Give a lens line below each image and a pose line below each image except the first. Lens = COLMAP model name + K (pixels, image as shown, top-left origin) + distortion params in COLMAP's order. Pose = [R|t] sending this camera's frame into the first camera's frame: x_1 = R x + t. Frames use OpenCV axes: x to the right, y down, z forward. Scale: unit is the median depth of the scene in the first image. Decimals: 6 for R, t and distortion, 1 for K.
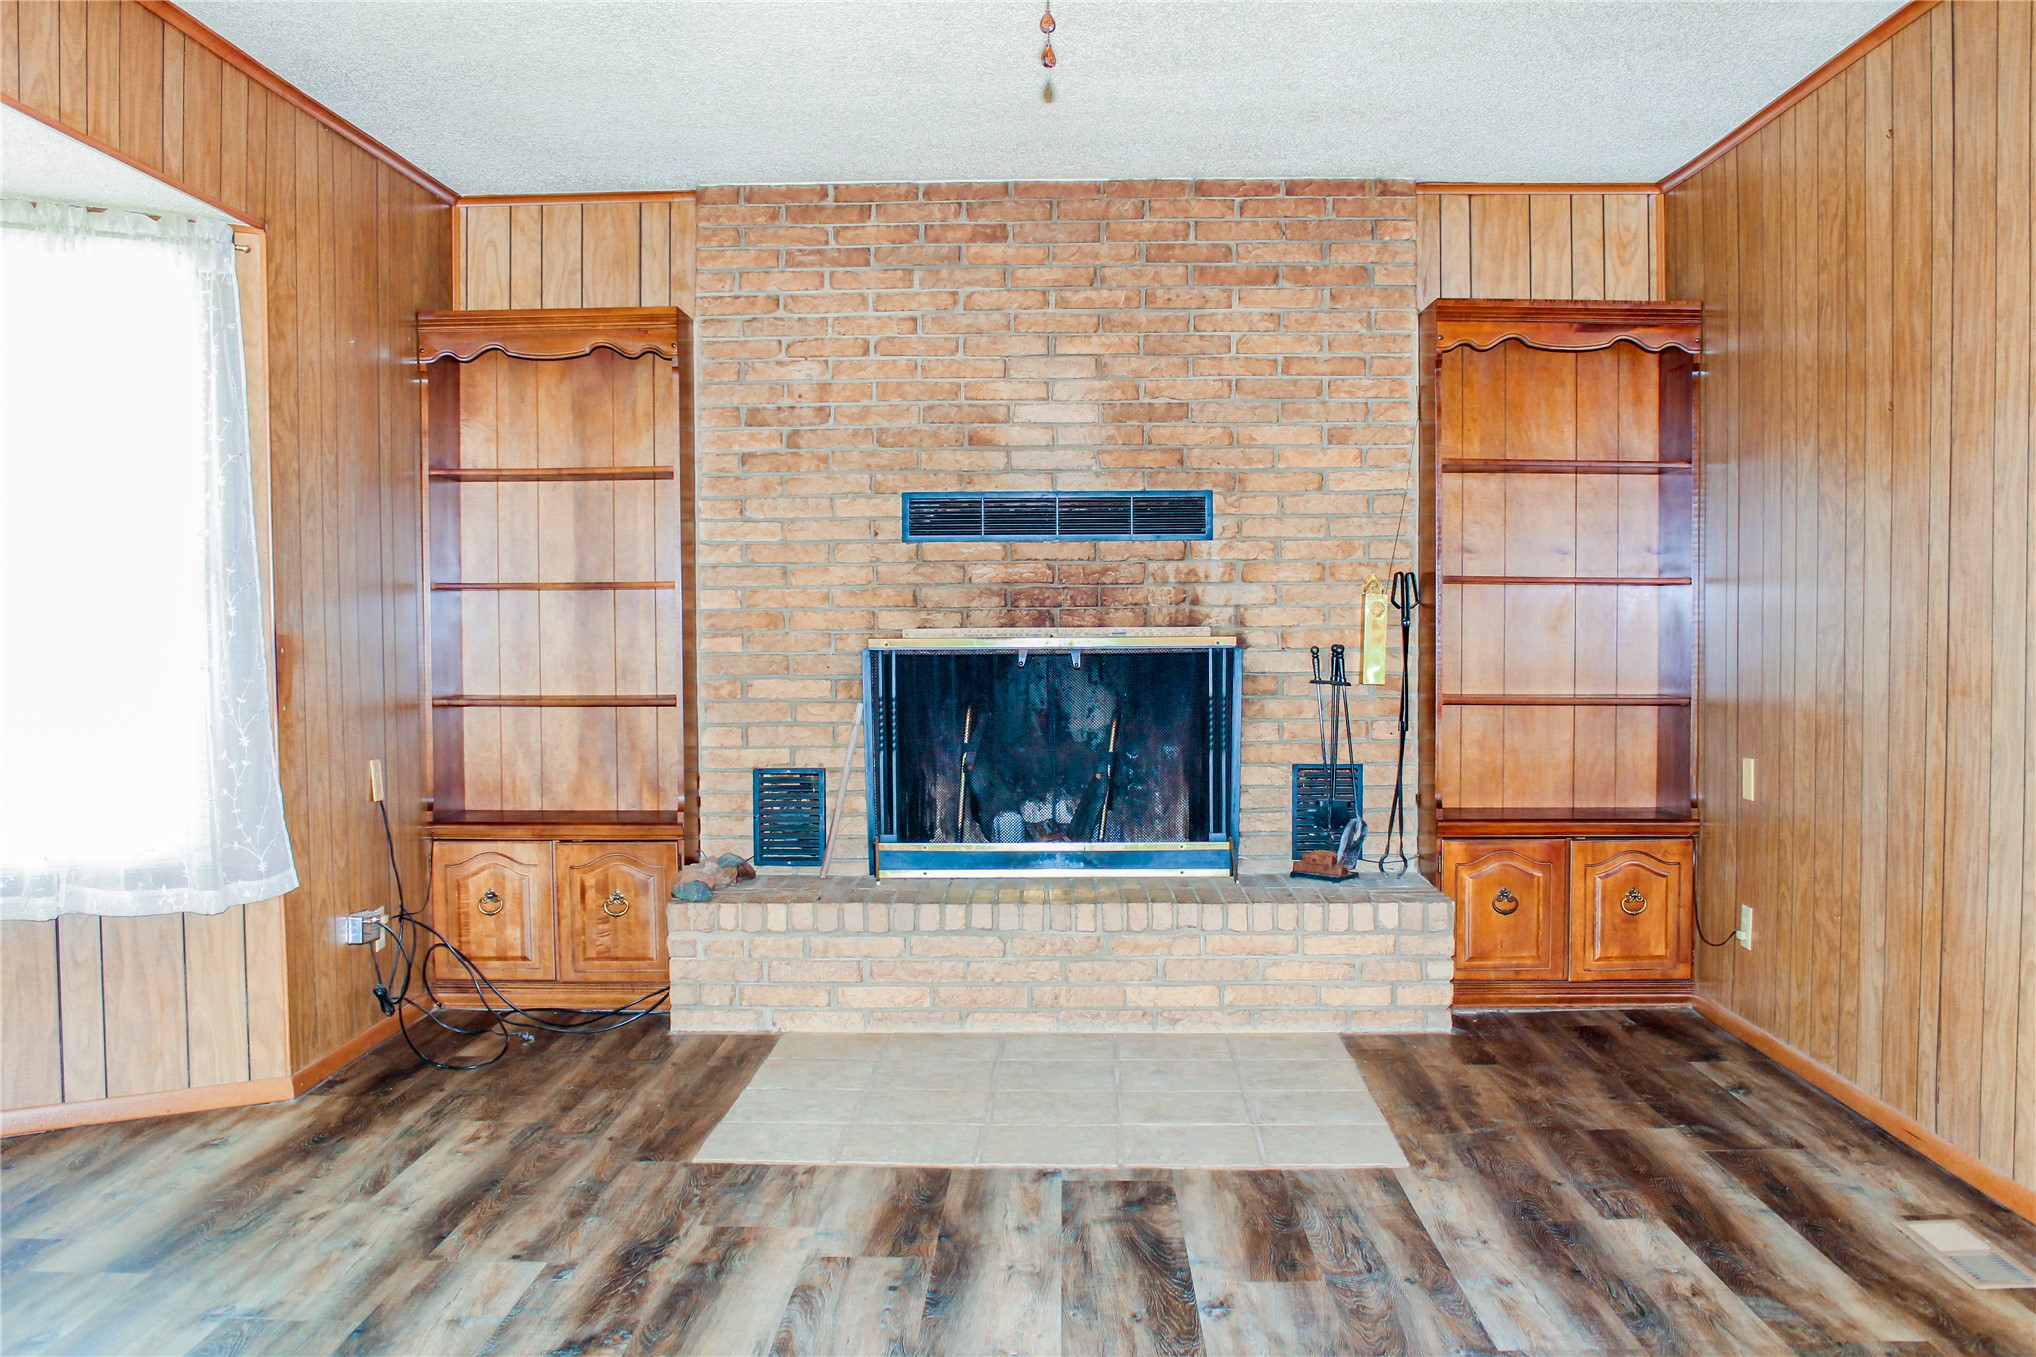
lens RADIAL K [[1868.5, 0, 1018.0], [0, 1868.5, 678.5], [0, 0, 1]] dist [-0.147519, 0.144179]
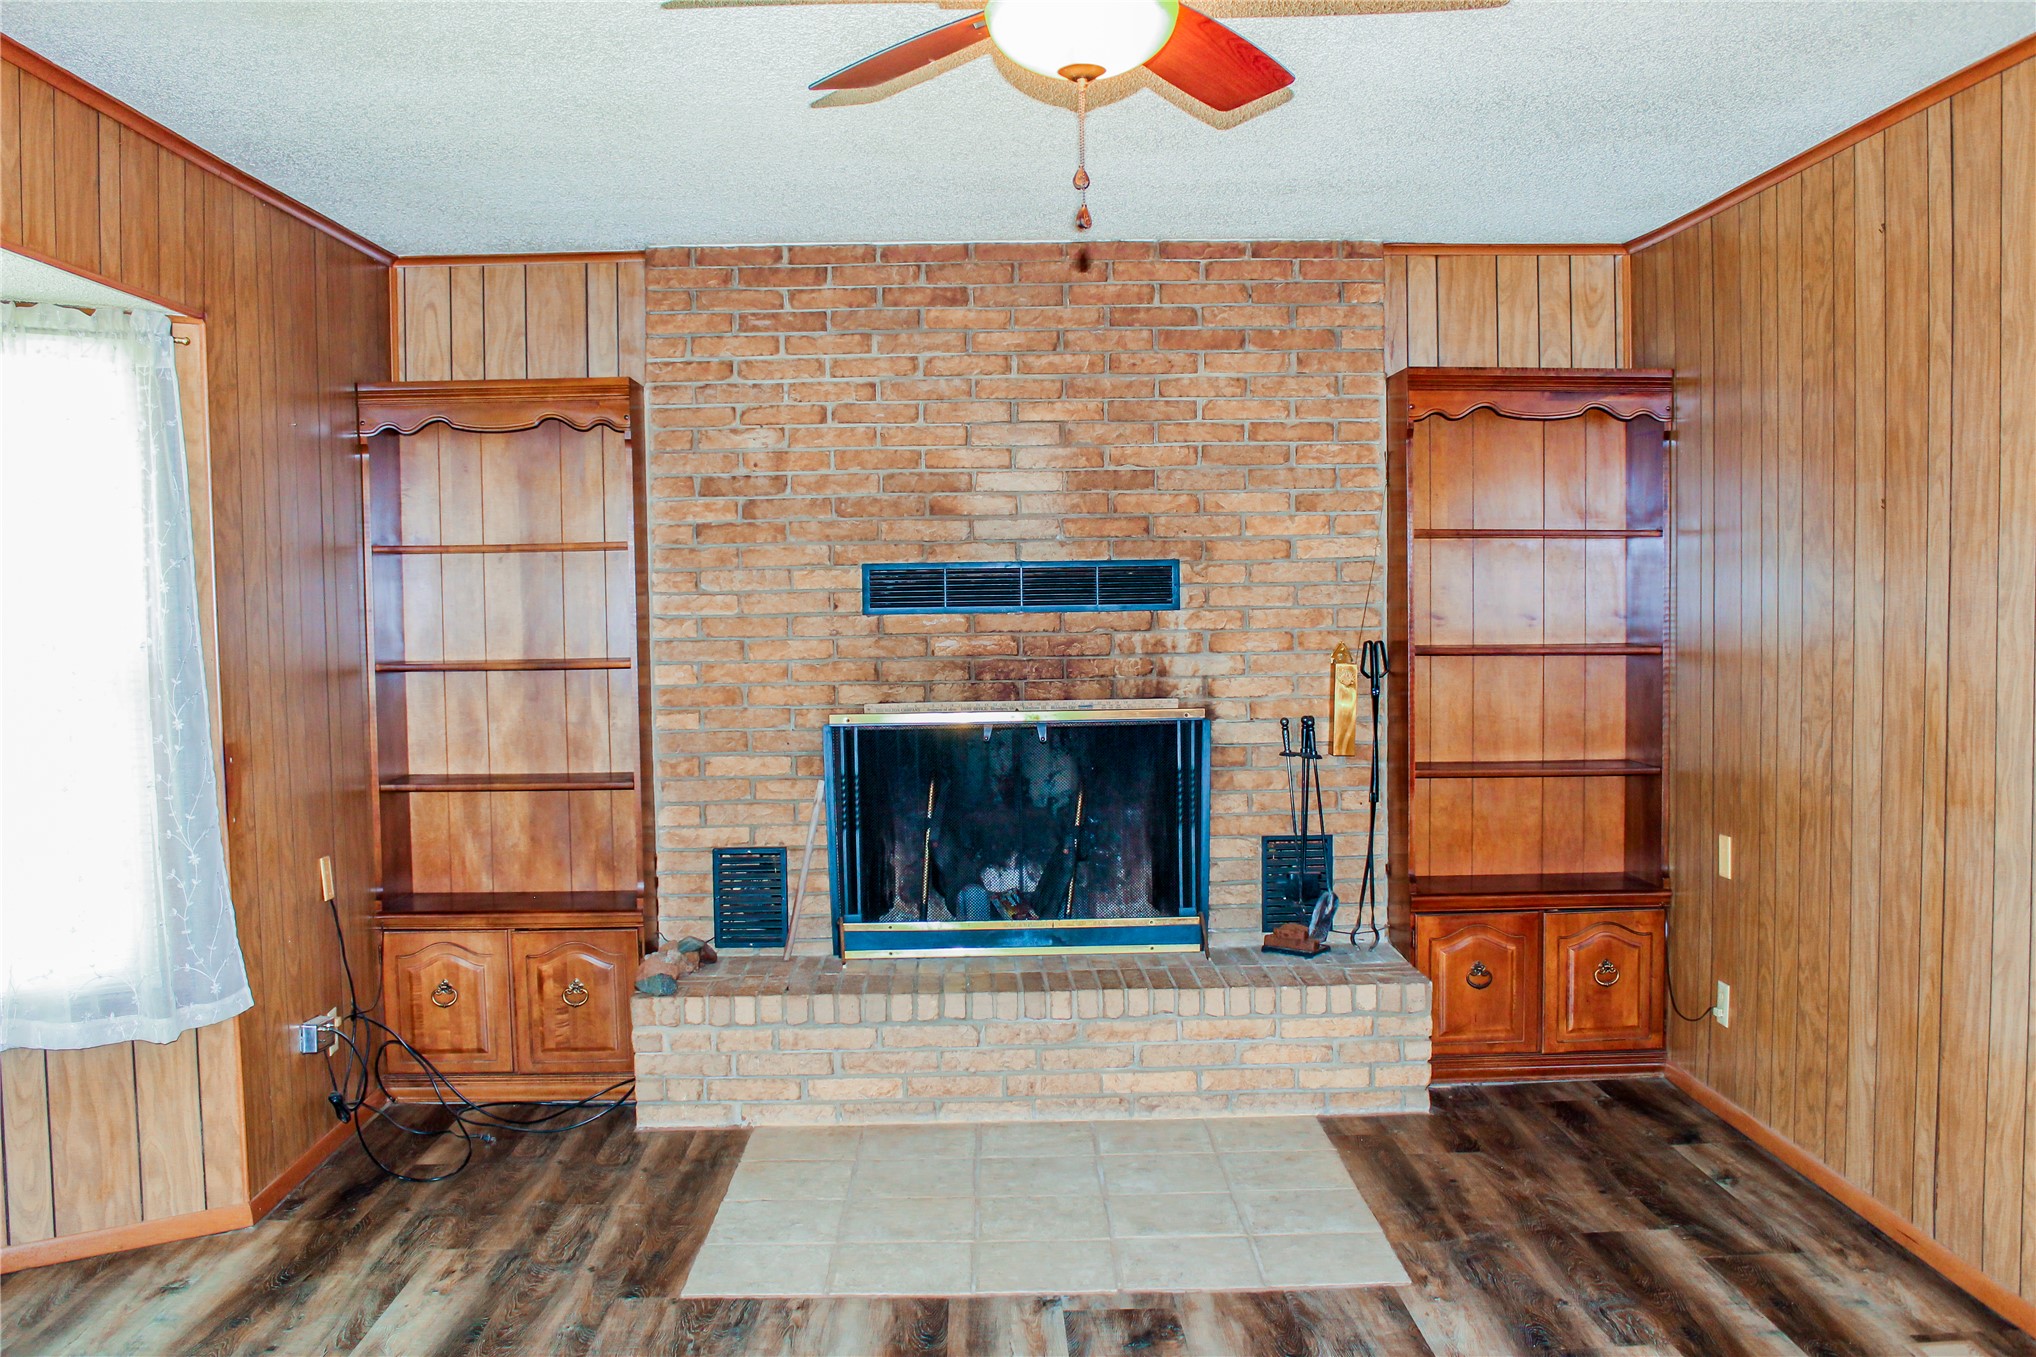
lens RADIAL K [[1868.5, 0, 1018.0], [0, 1868.5, 678.5], [0, 0, 1]] dist [-0.147519, 0.144179]
pose [[0.998603, -0.011157, 0.051658, -0.035072], [0.010433, 0.999844, 0.014262, -0.058293], [-0.051809, -0.013703, 0.998563, 0.024072]]
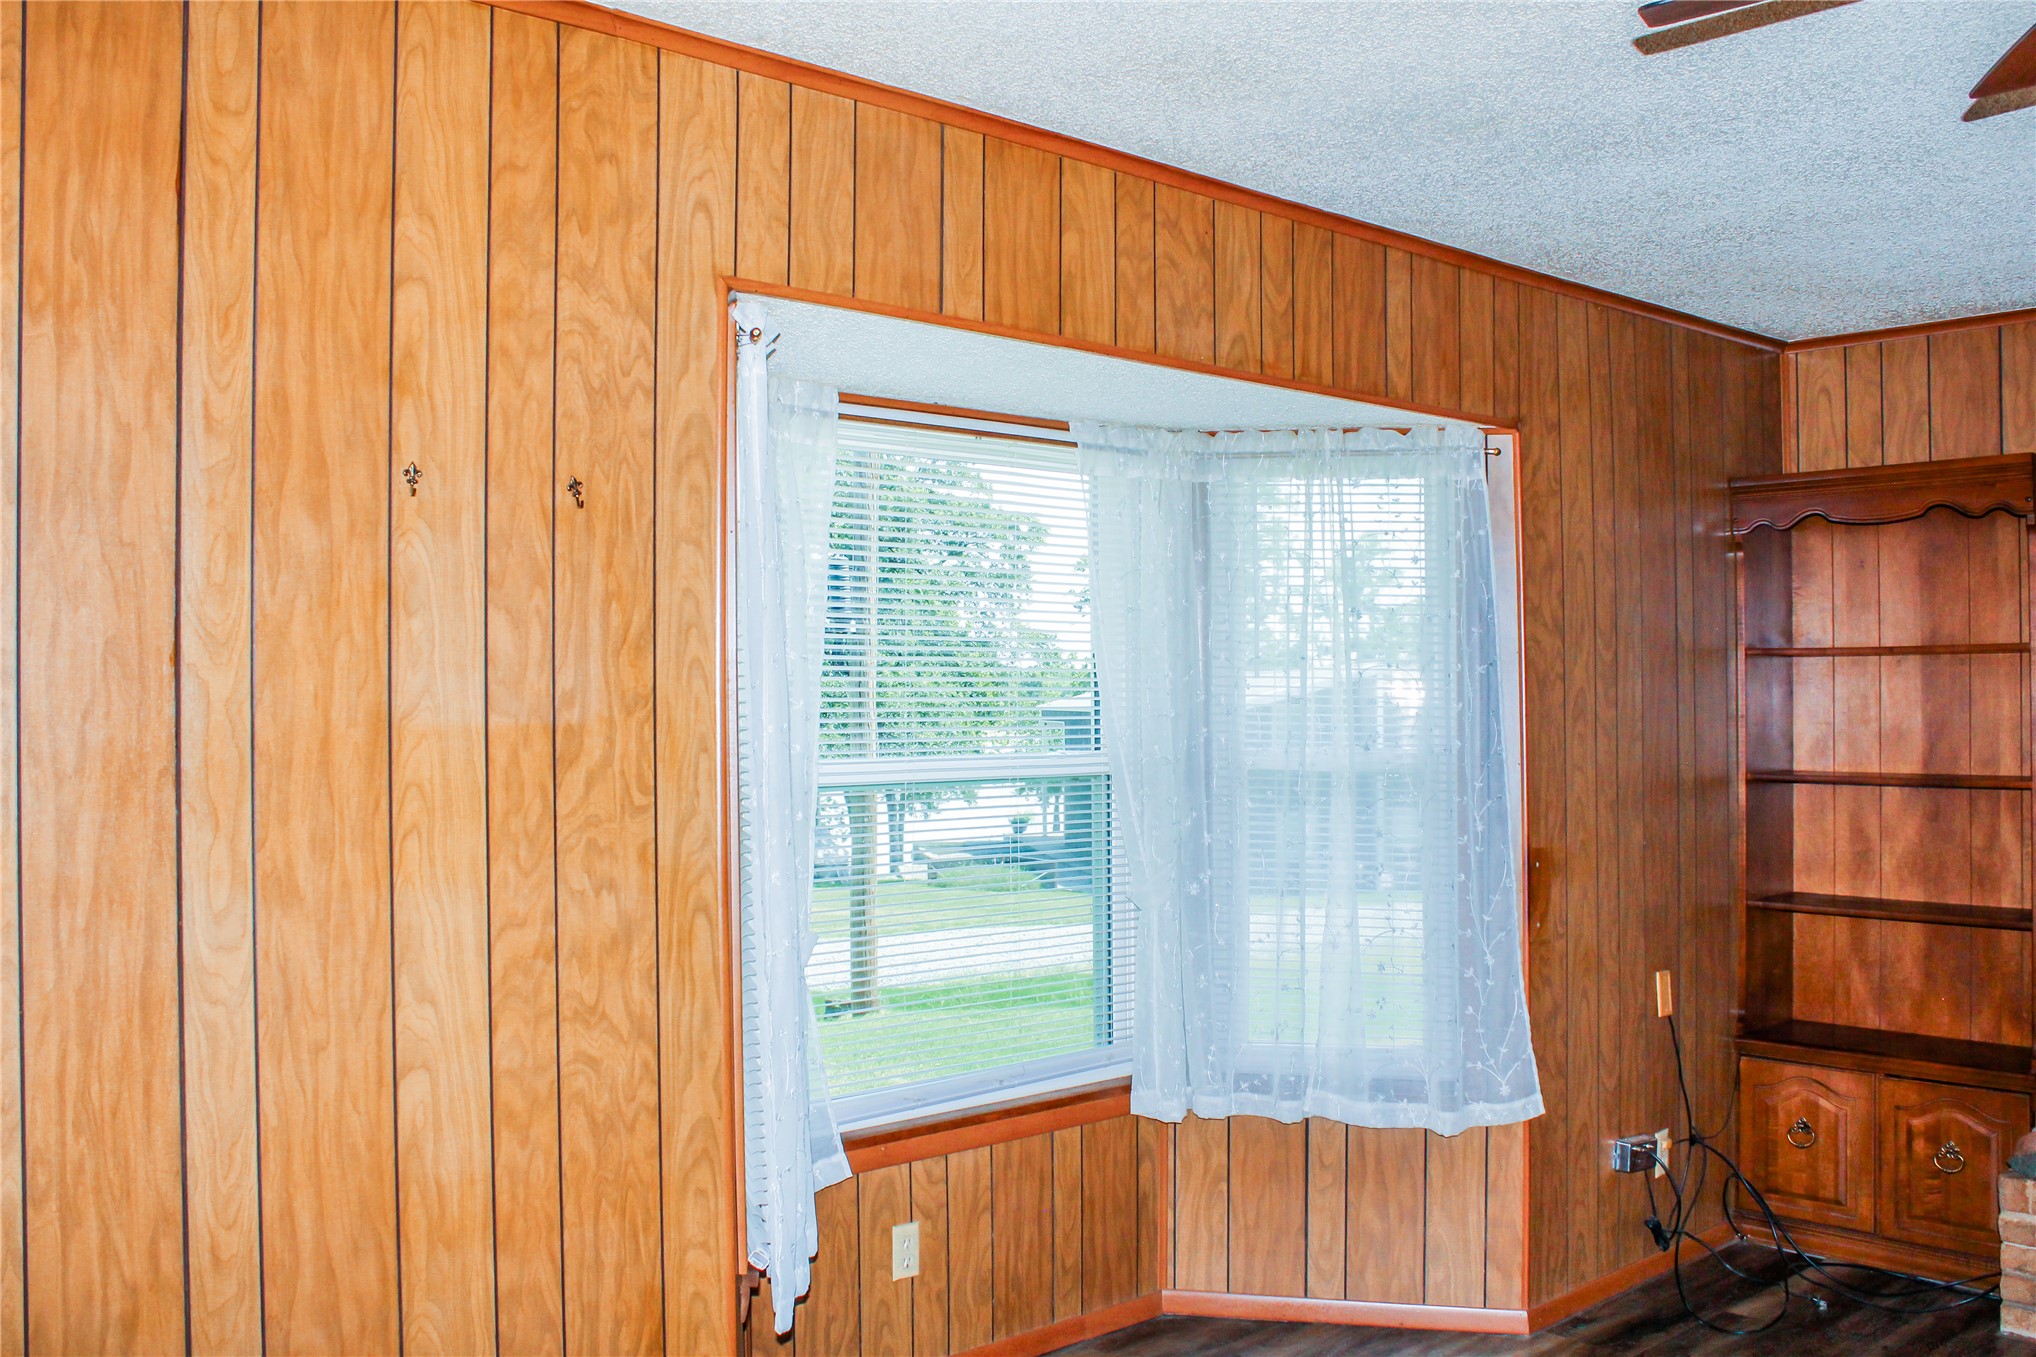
lens RADIAL K [[1868.5, 0, 1018.0], [0, 1868.5, 678.5], [0, 0, 1]] dist [-0.147519, 0.144179]
pose [[0.689293, -0.002926, -0.724476, 0.095714], [-0.025446, 0.999277, -0.028247, -0.068072], [0.724035, 0.037905, 0.688721, 0.117873]]
